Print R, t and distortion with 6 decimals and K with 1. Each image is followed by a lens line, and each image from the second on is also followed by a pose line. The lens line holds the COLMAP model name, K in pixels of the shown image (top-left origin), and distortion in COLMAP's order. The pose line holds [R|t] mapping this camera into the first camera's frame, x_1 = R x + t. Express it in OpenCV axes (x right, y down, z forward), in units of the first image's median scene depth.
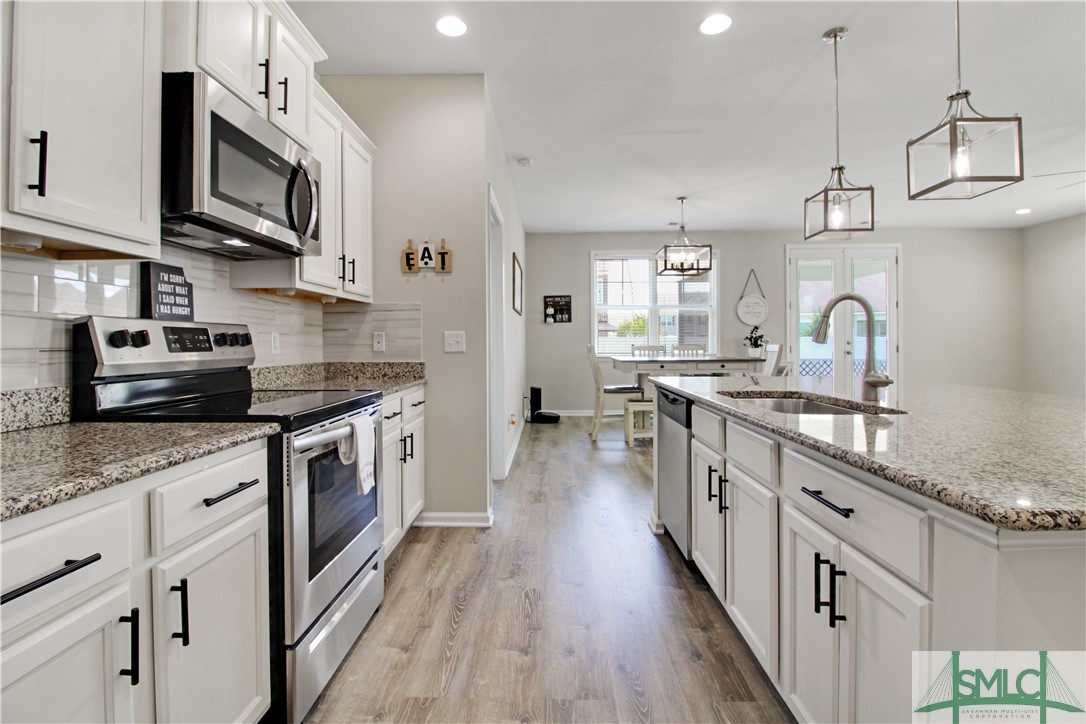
lens RADIAL K [[491.1, 0, 537.4], [0, 491.1, 331.0], [0, 0, 1]] dist [0.000251, -0.000203]
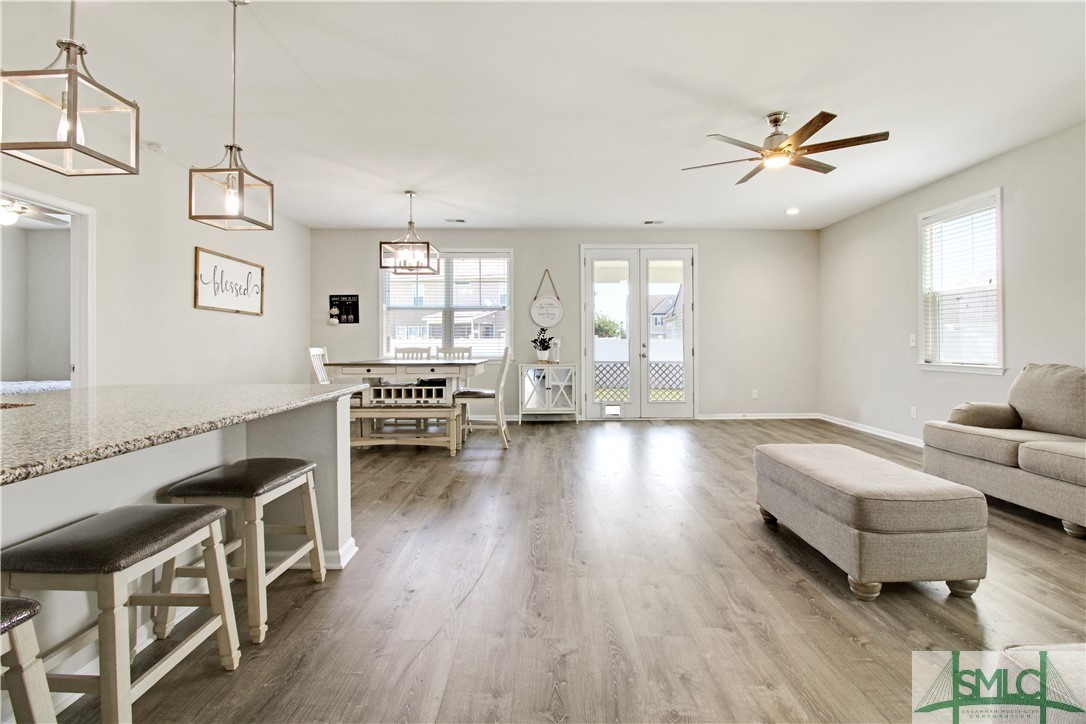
lens RADIAL K [[491.4, 0, 543.4], [0, 491.4, 338.3], [0, 0, 1]] dist [-0.000068, -0.000338]
pose [[0.998739, 0.001949, 0.050168, 0.383846], [-0.002647, 0.999901, 0.013844, -0.002368], [-0.050136, -0.013959, 0.998645, 0.029973]]
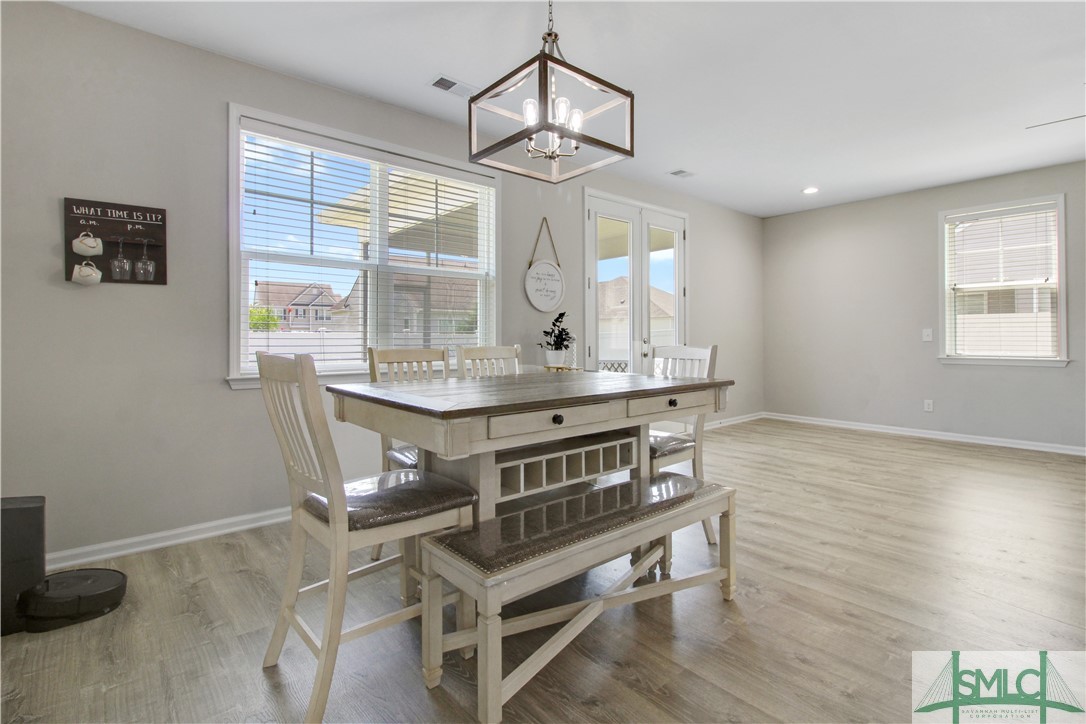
lens RADIAL K [[519.8, 0, 546.2], [0, 519.8, 337.4], [0, 0, 1]] dist [-0.009441, -0.001303]
pose [[0.732793, 0.003550, 0.680442, 0.016353], [-0.015928, 0.999802, 0.011938, 0.011680], [-0.680265, -0.019586, 0.732704, 0.541487]]
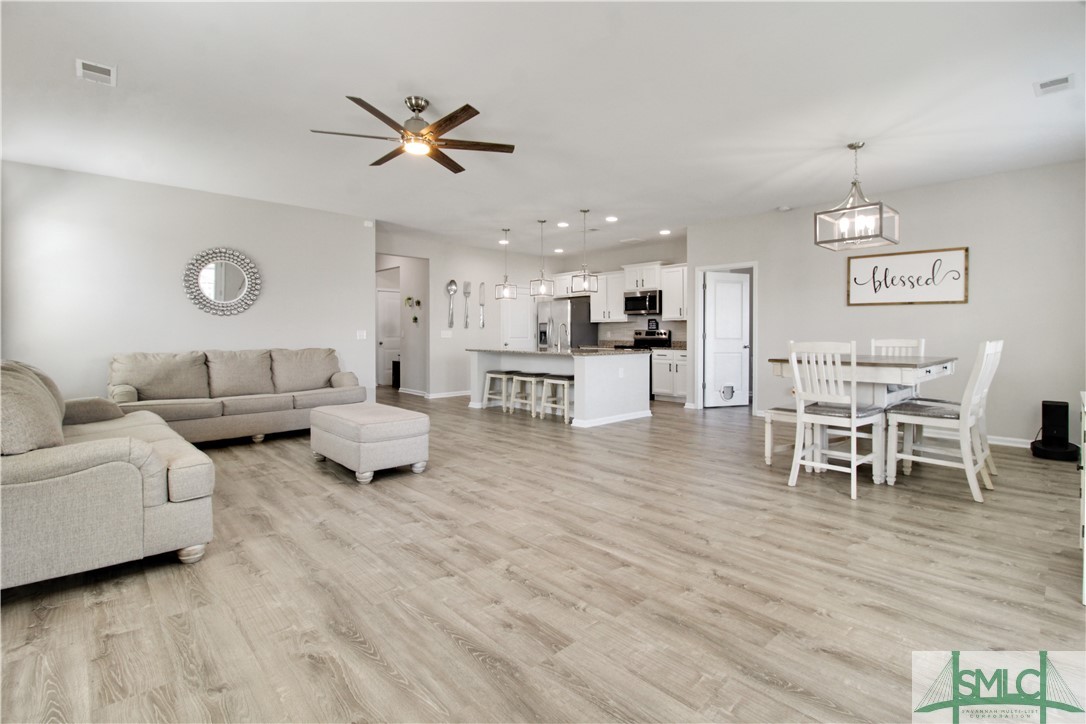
lens RADIAL K [[519.8, 0, 546.2], [0, 519.8, 337.4], [0, 0, 1]] dist [-0.009441, -0.001303]
pose [[-0.701396, 0.010100, -0.712700, 0.921175], [0.018815, 0.999814, -0.004349, 0.014566], [0.712523, -0.016460, -0.701455, 0.932216]]
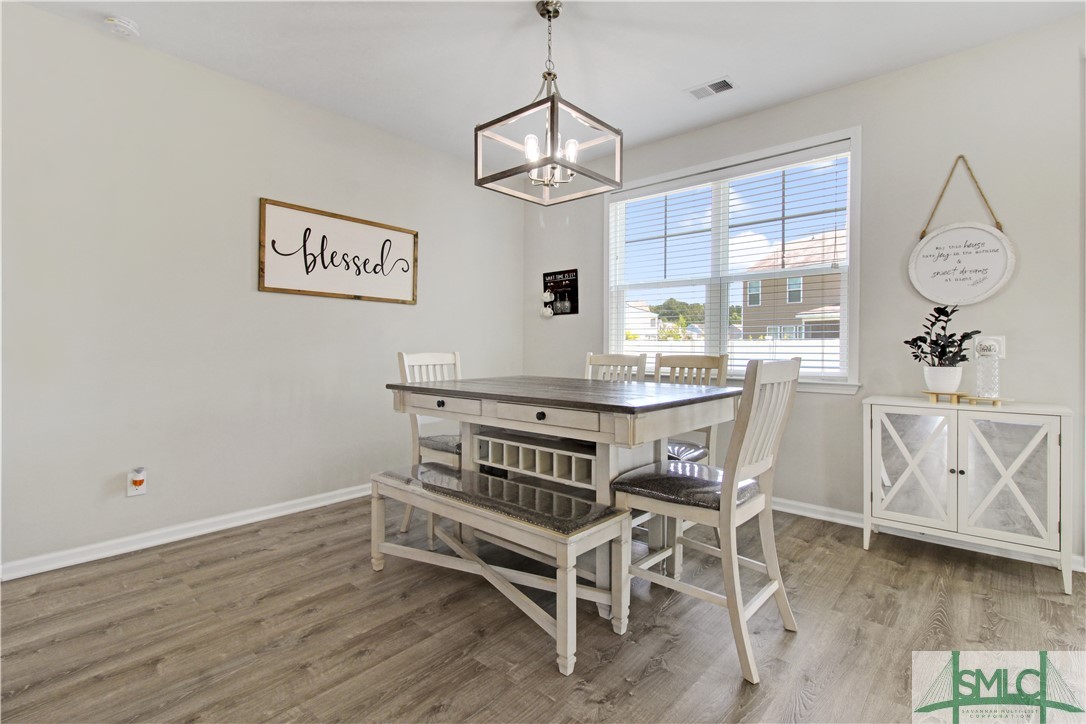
lens RADIAL K [[501.0, 0, 557.6], [0, 501.0, 351.1], [0, 0, 1]] dist [-0.001106, -0.000353]
pose [[0.785838, 0.012330, -0.618309, 0.434994], [0.008457, 0.999493, 0.030680, 0.009126], [0.618374, -0.029338, 0.785336, 0.506389]]
